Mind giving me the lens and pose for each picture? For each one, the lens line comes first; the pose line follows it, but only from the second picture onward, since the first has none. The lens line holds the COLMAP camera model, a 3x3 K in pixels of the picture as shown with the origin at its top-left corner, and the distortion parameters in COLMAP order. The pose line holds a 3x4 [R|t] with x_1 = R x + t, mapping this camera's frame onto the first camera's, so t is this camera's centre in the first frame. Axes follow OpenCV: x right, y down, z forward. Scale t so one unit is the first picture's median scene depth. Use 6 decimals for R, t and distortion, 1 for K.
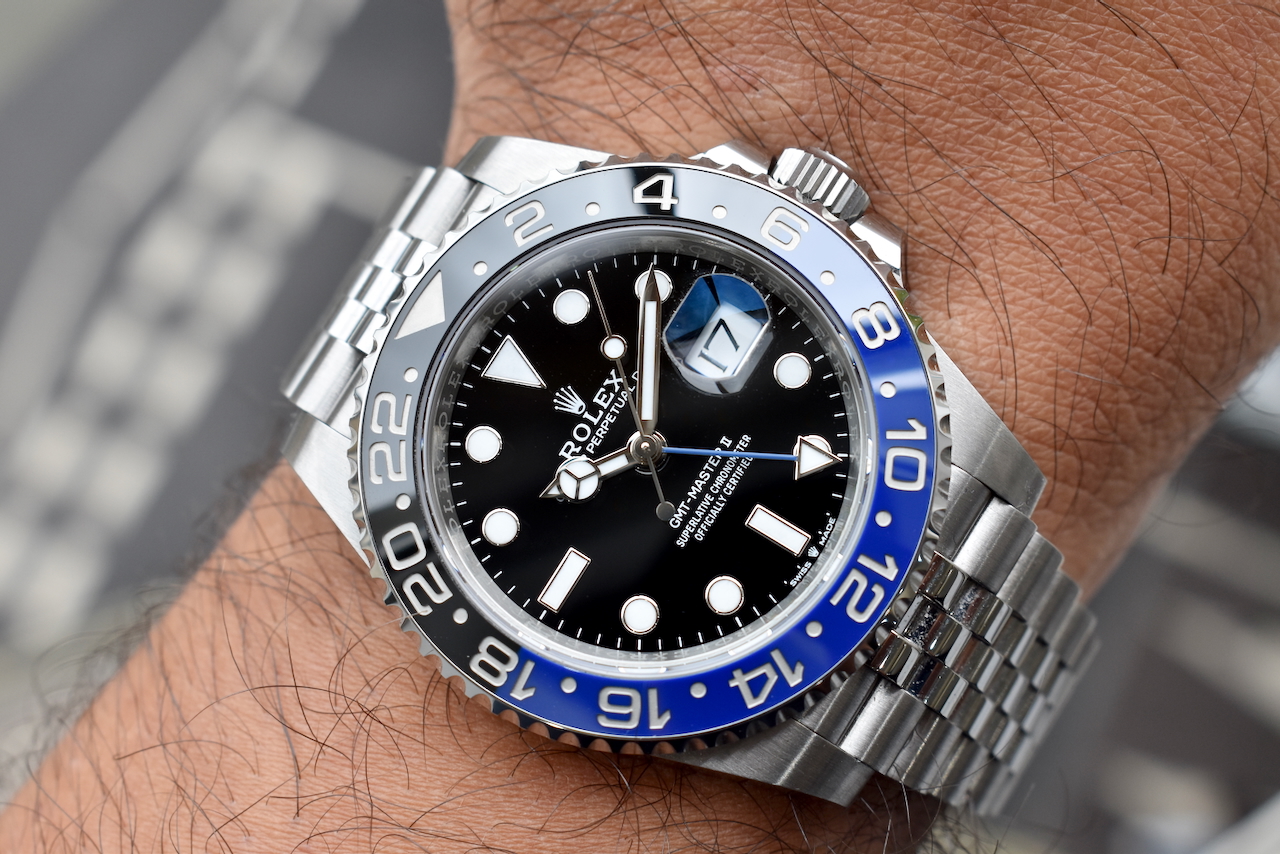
lens RADIAL K [[2203.2, 0, 663.9], [0, 2203.2, 449.8], [0, 0, 1]] dist [0.034629, 0.000000]
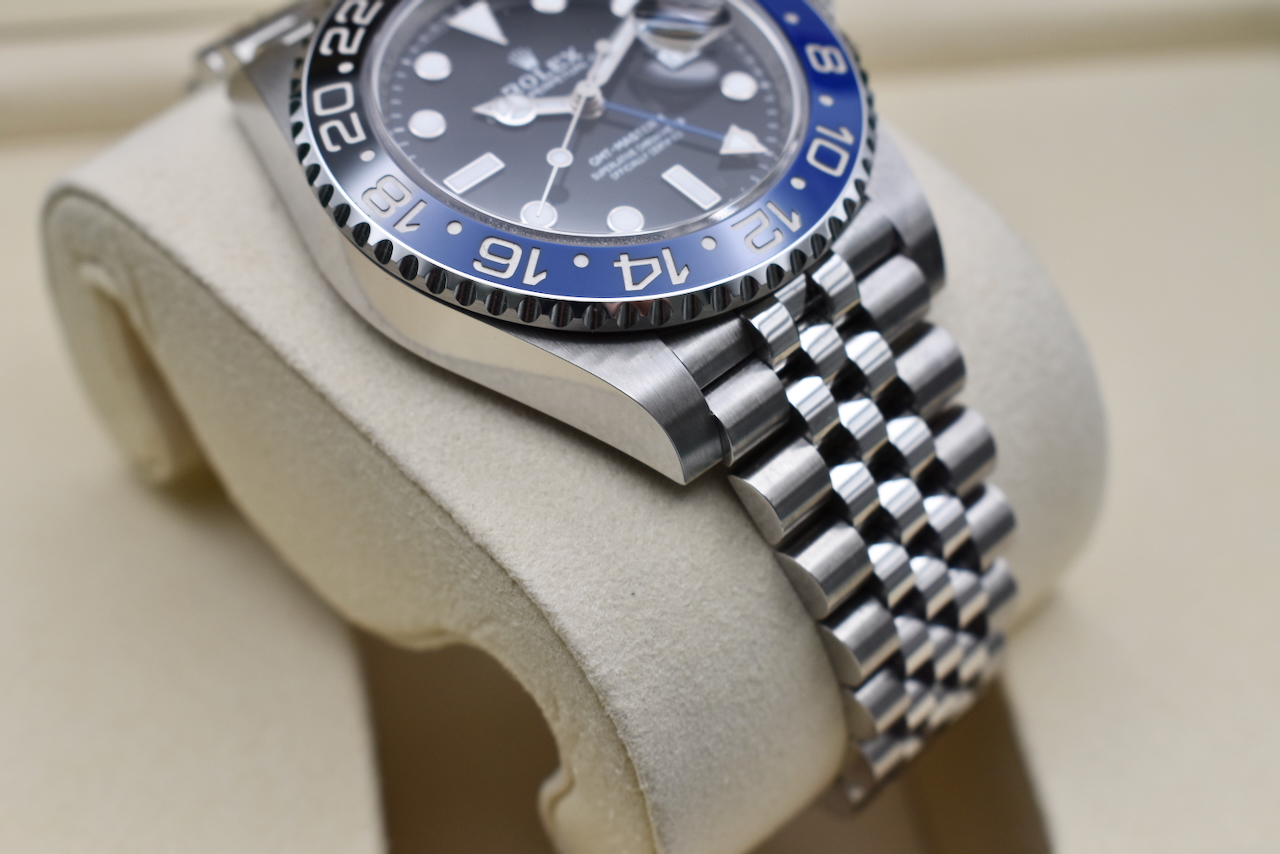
lens RADIAL K [[2203.2, 0, 639.2], [0, 2203.2, 426.8], [0, 0, 1]] dist [0.034629, 0.000000]
pose [[0.960458, 0.278283, -0.008838, 0.067831], [-0.244587, 0.828142, -0.504339, 0.642523], [-0.133030, 0.486558, 0.863461, 0.177698]]
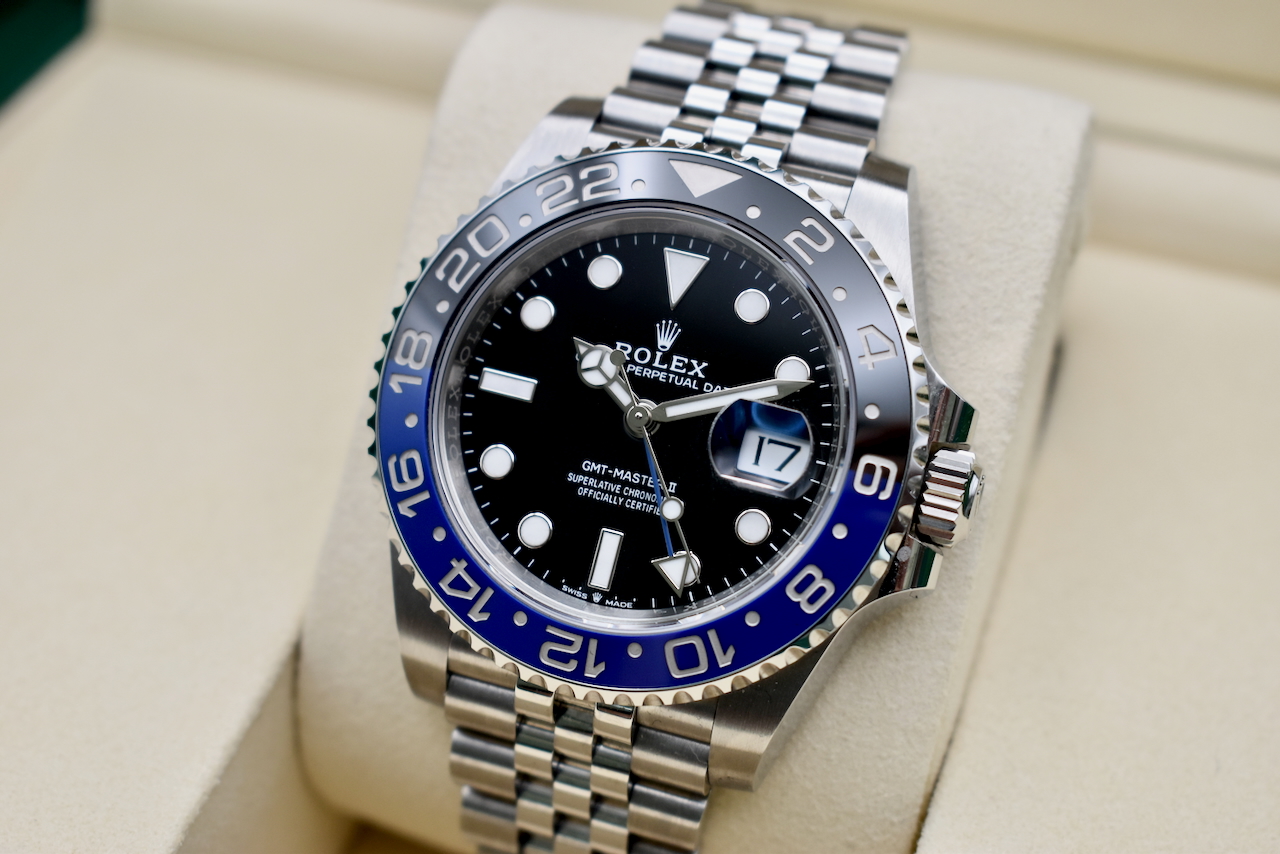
lens RADIAL K [[2203.2, 0, 639.9], [0, 2203.2, 428.5], [0, 0, 1]] dist [0.034629, 0.000000]
pose [[0.305275, 0.947161, -0.098456, 0.100933], [-0.903688, 0.320750, 0.283667, -0.298928], [0.300258, 0.002377, 0.953855, -0.011899]]
